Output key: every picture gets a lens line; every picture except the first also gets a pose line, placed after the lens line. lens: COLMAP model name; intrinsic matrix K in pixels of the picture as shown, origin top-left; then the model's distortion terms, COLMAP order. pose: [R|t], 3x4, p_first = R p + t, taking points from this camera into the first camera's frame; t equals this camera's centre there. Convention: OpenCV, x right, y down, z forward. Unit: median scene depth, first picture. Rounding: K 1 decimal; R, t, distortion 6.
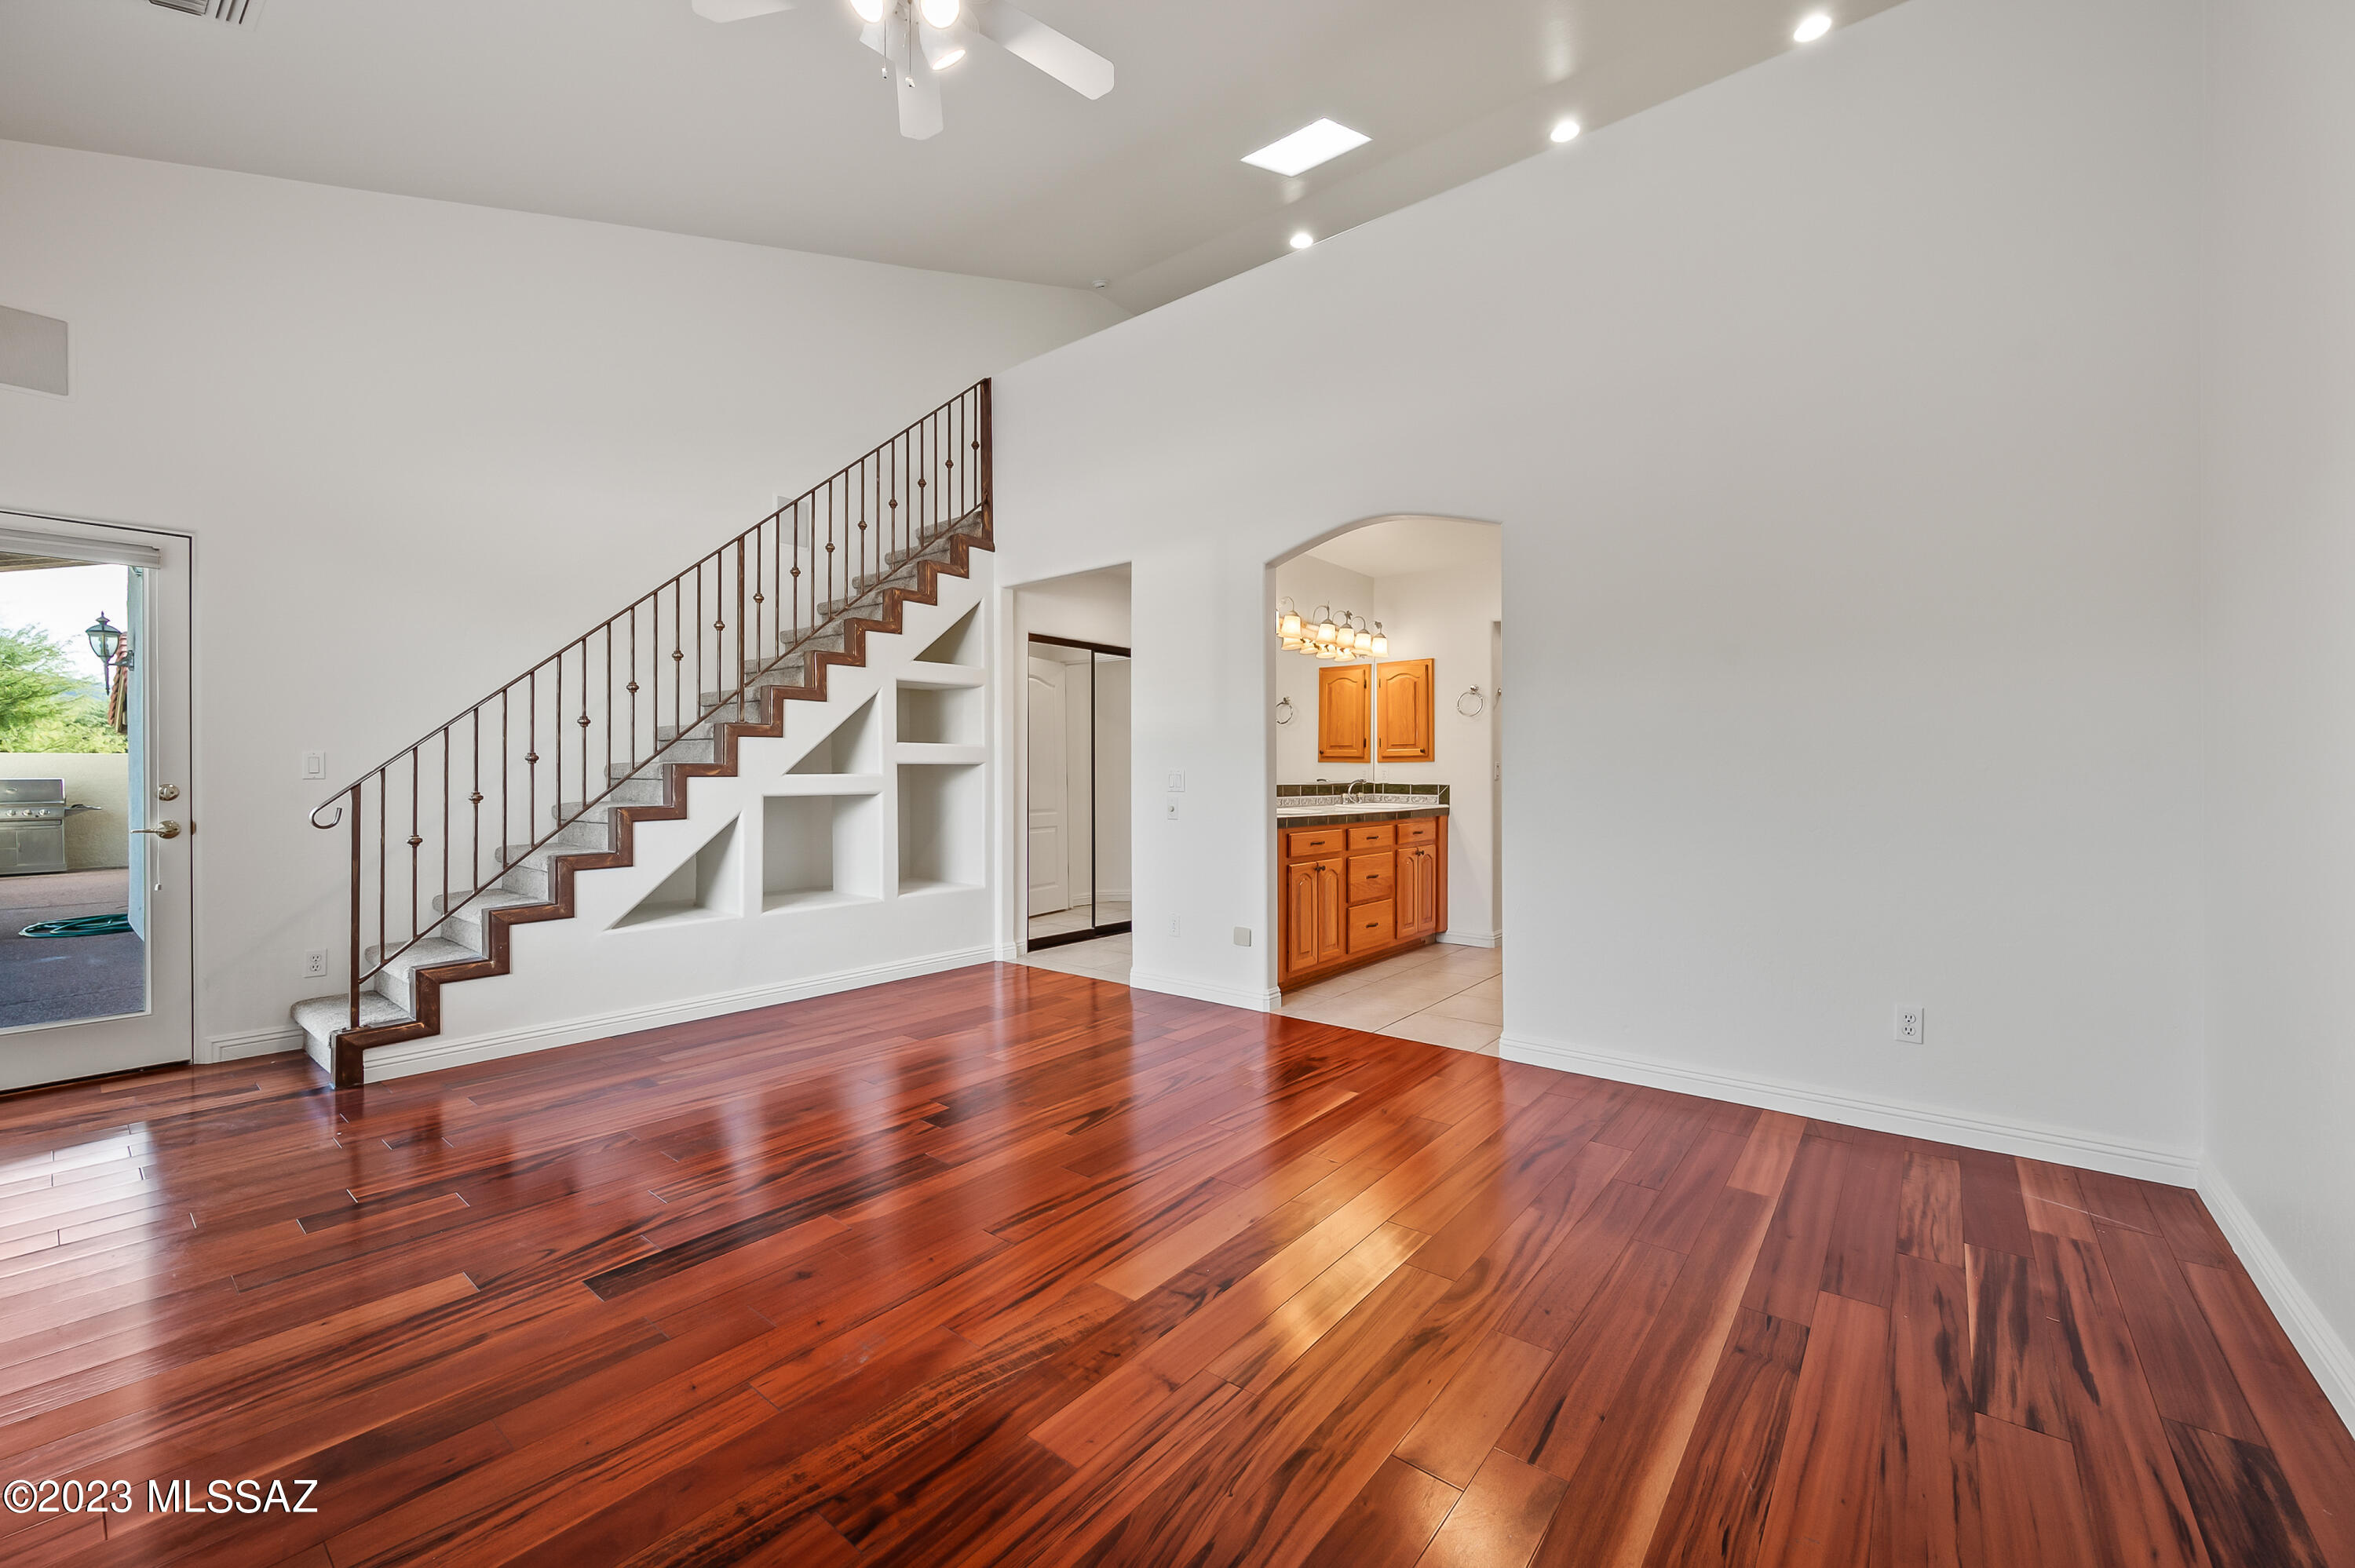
lens RADIAL K [[943.6, 0, 1168.3], [0, 943.6, 788.5], [0, 0, 1]] dist [0.000694, 0.000071]
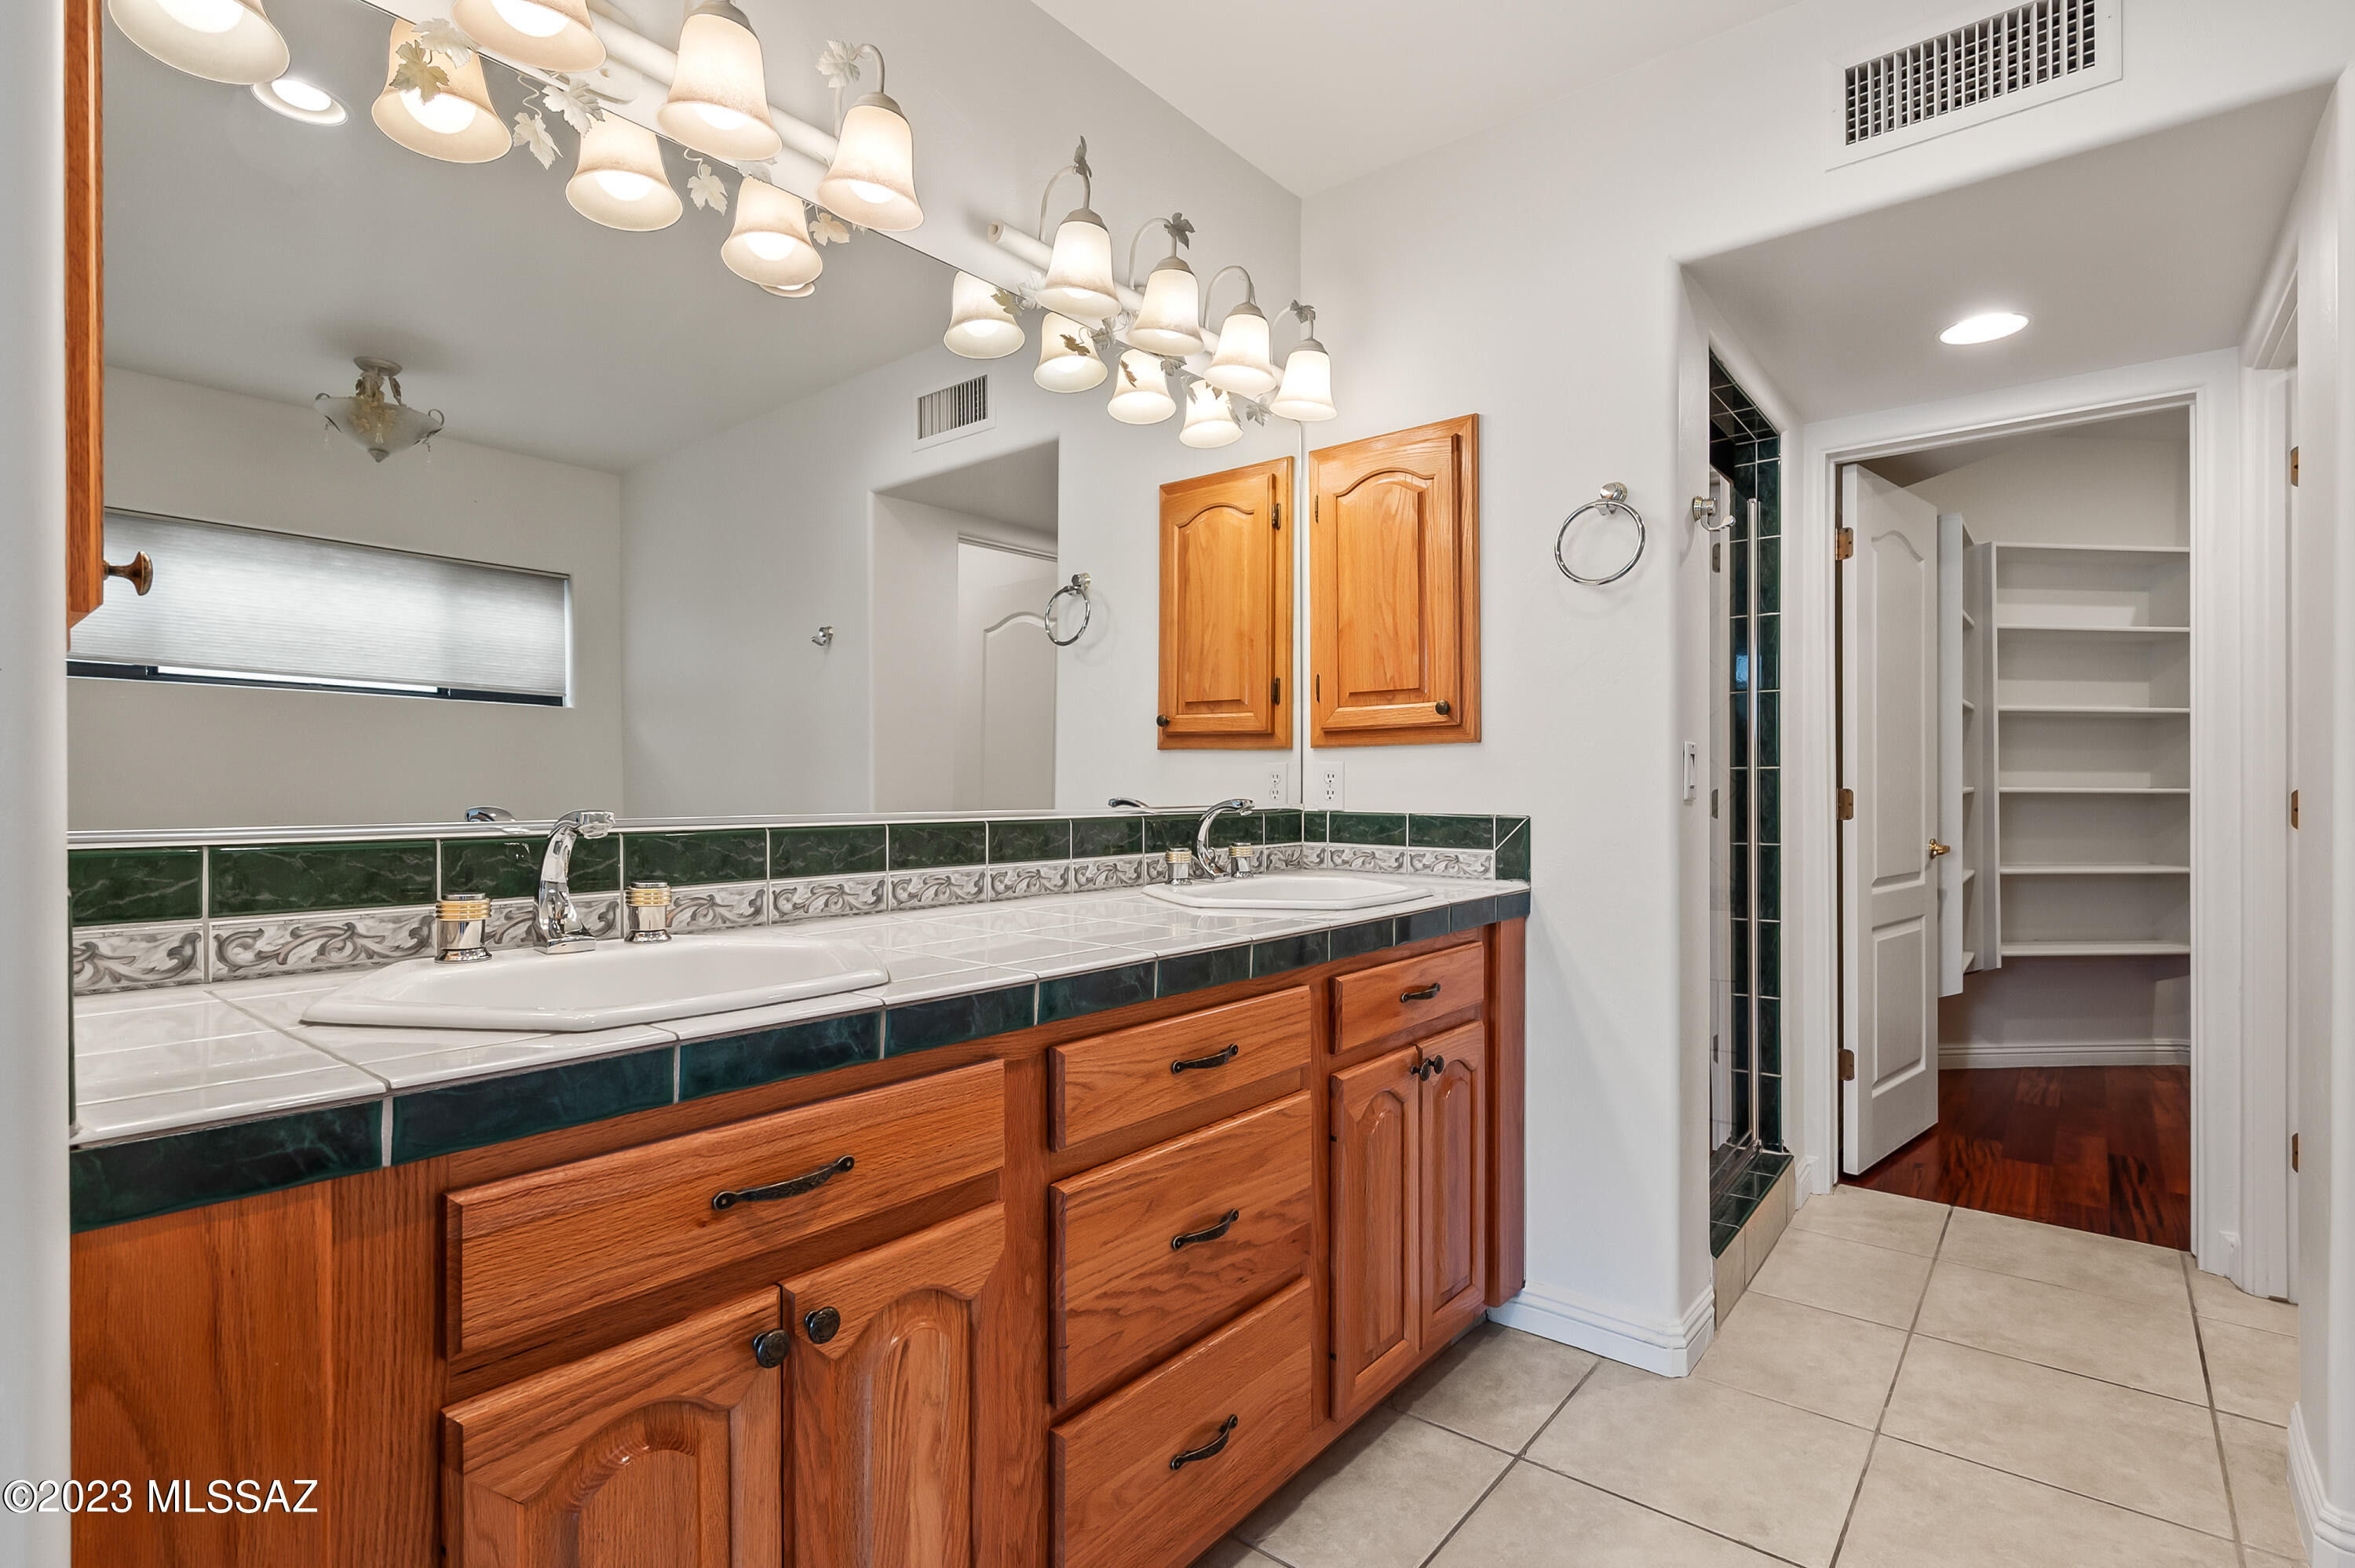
lens RADIAL K [[1135.5, 0, 1182.3], [0, 1135.5, 787.0], [0, 0, 1]] dist [0.002478, 0.000085]
pose [[0.999919, 0.001625, 0.012584, 0.182422], [-0.001372, 0.999797, -0.020083, -0.006390], [-0.012614, 0.020064, 0.999719, 0.640076]]
